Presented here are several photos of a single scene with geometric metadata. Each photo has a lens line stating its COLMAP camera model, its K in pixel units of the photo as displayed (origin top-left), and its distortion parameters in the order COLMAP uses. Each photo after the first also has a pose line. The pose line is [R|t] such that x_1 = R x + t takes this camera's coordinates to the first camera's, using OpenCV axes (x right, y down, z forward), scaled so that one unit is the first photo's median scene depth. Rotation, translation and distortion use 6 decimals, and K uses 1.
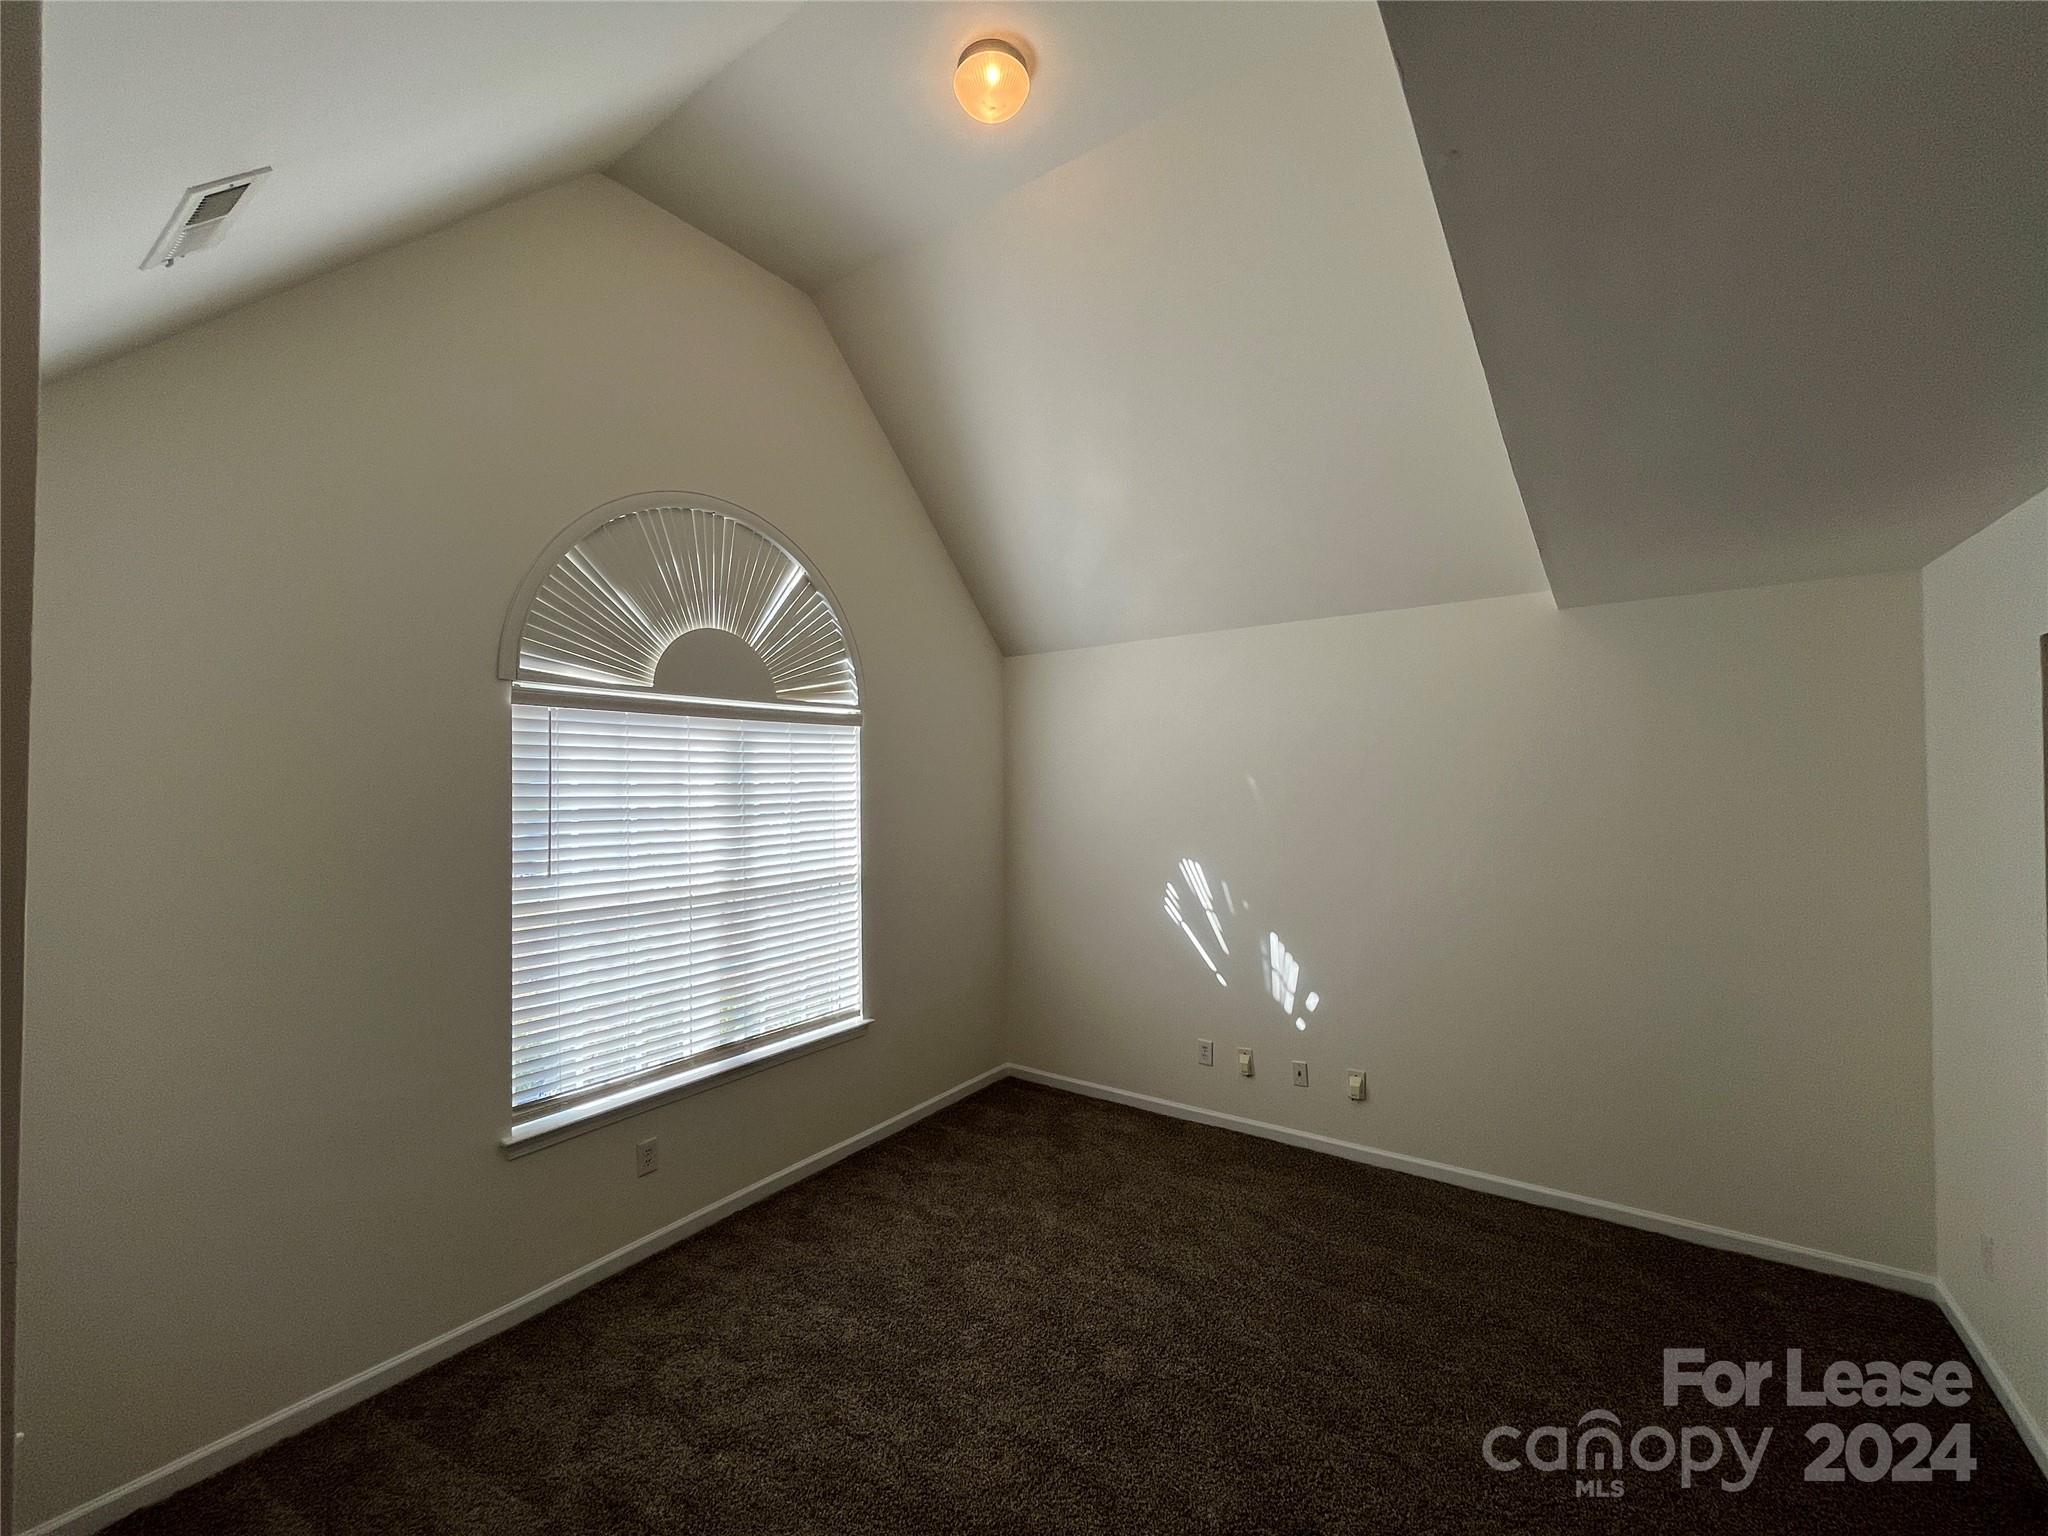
lens RADIAL K [[827.9, 0, 1019.1], [0, 827.9, 764.5], [0, 0, 1]] dist [-0.003800, 0.000385]
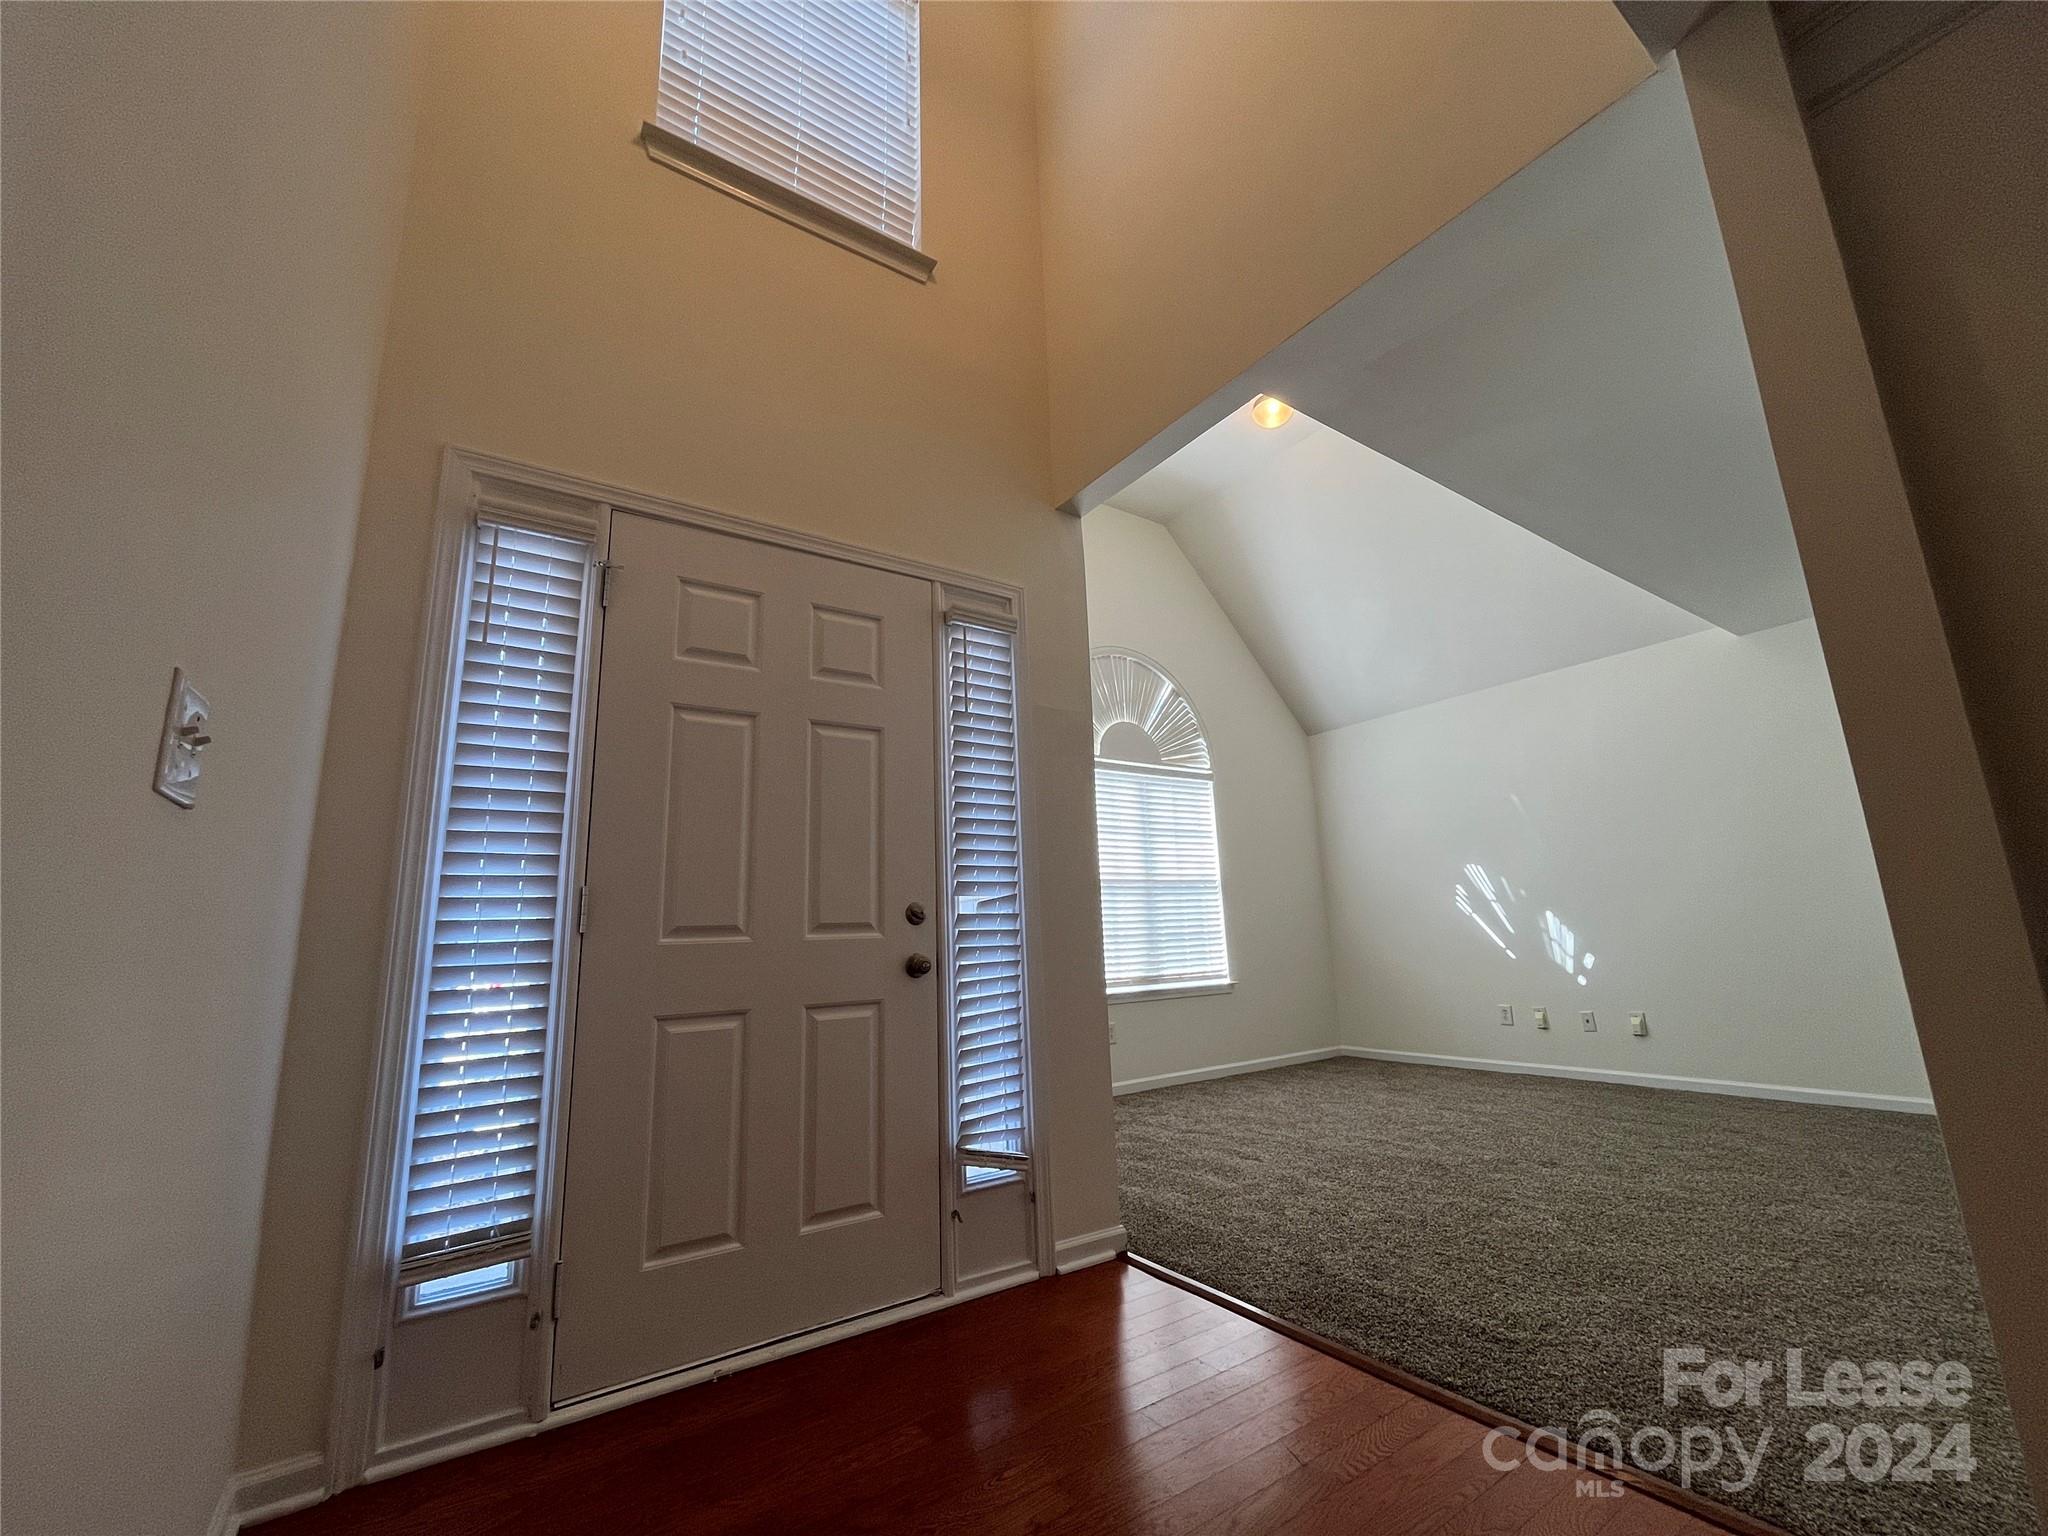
lens RADIAL K [[827.9, 0, 1023.1], [0, 827.9, 771.8], [0, 0, 1]] dist [-0.003800, 0.000385]
pose [[0.937536, -0.095423, -0.334545, -0.010044], [0.036907, 0.983501, -0.177095, 0.192057], [0.345924, 0.153686, 0.925590, -0.524884]]
